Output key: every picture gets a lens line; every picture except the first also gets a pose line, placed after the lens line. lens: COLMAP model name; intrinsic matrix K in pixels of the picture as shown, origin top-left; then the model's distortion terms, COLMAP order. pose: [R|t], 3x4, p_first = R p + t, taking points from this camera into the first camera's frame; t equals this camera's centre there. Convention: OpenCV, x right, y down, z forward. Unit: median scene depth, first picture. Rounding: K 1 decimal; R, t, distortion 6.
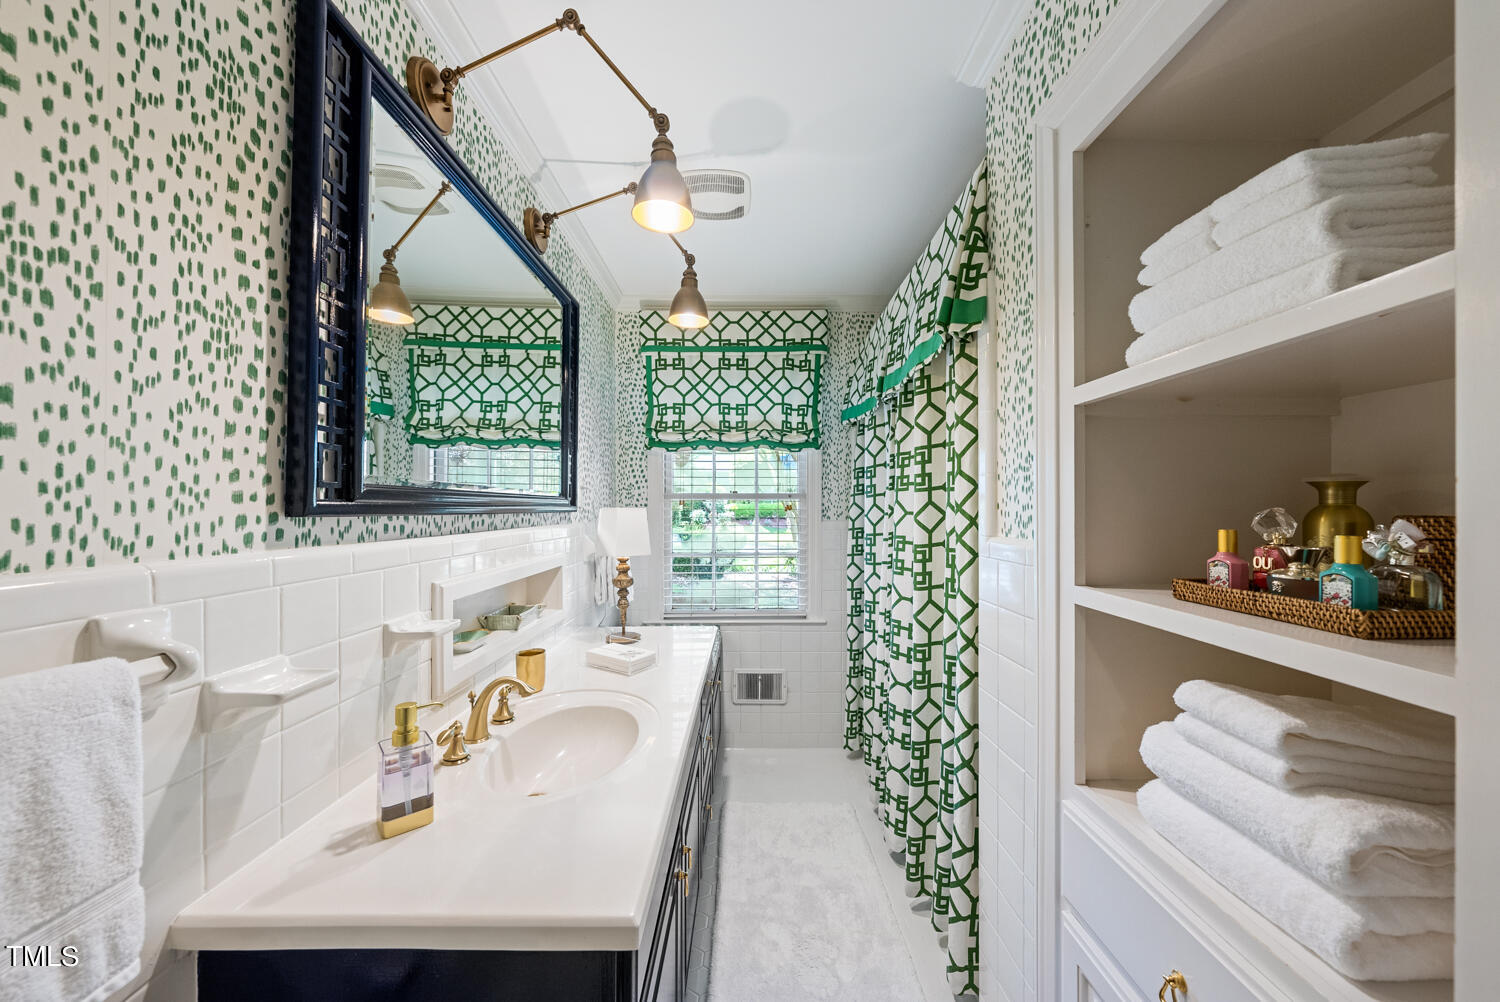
lens RADIAL K [[515.2, 0, 752.5], [0, 515.2, 503.7], [0, 0, 1]] dist [-0.006671, 0.000166]
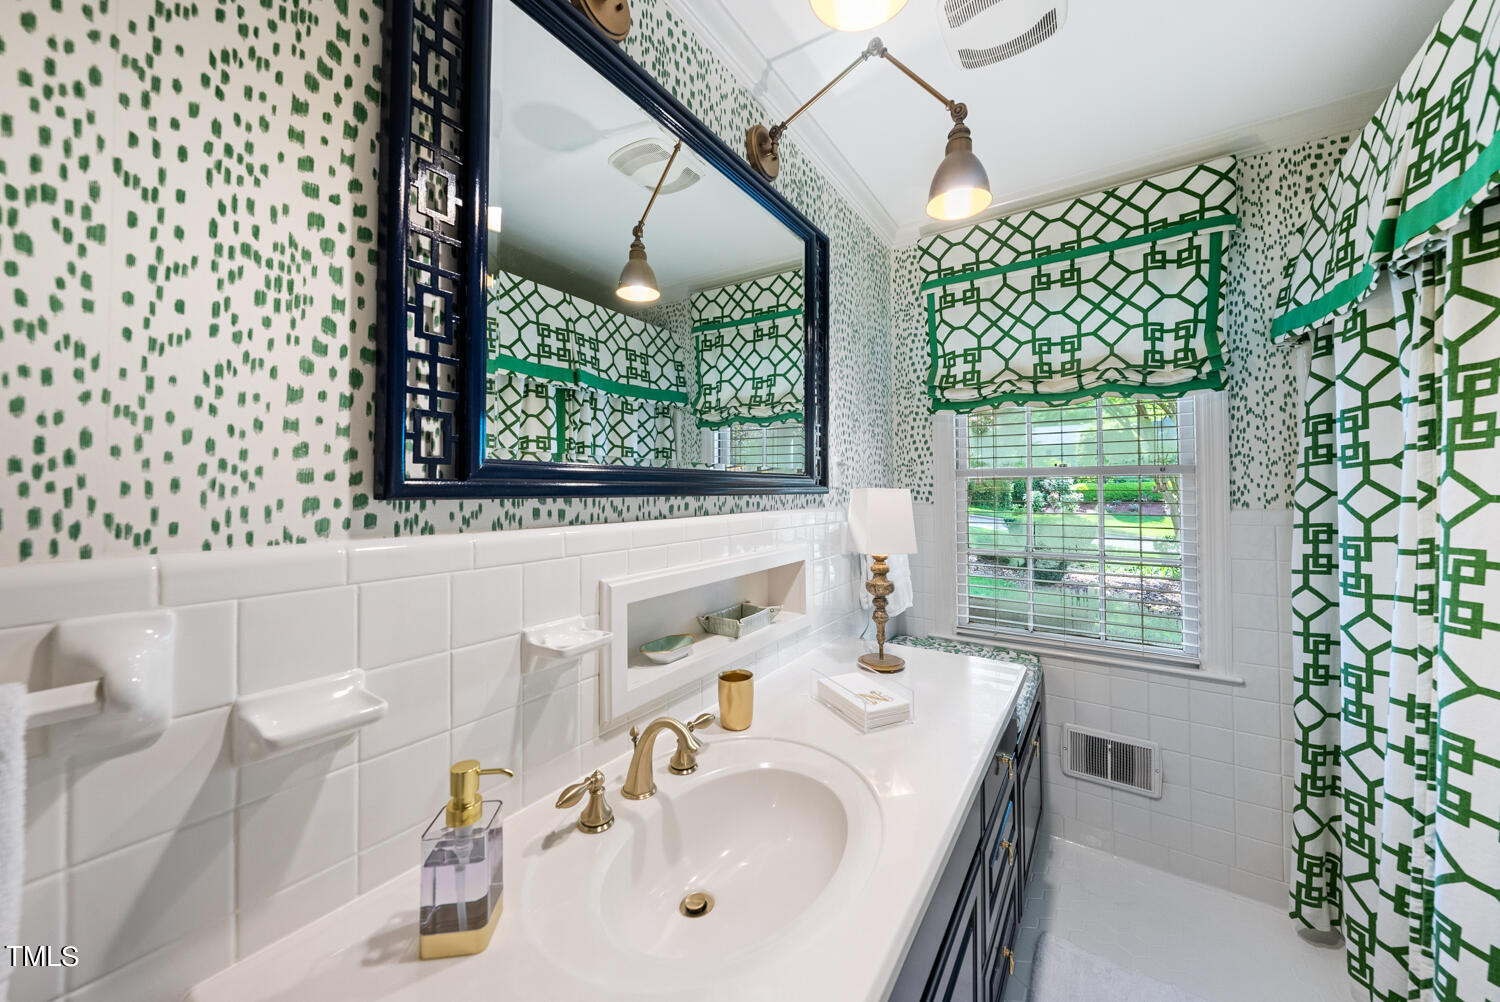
lens RADIAL K [[515.2, 0, 759.3], [0, 515.2, 478.3], [0, 0, 1]] dist [-0.006671, 0.000166]
pose [[0.823527, -0.014338, -0.567097, 0.034614], [0.007037, 0.999862, -0.015060, 0.003770], [0.567234, 0.008412, 0.823514, 0.321755]]
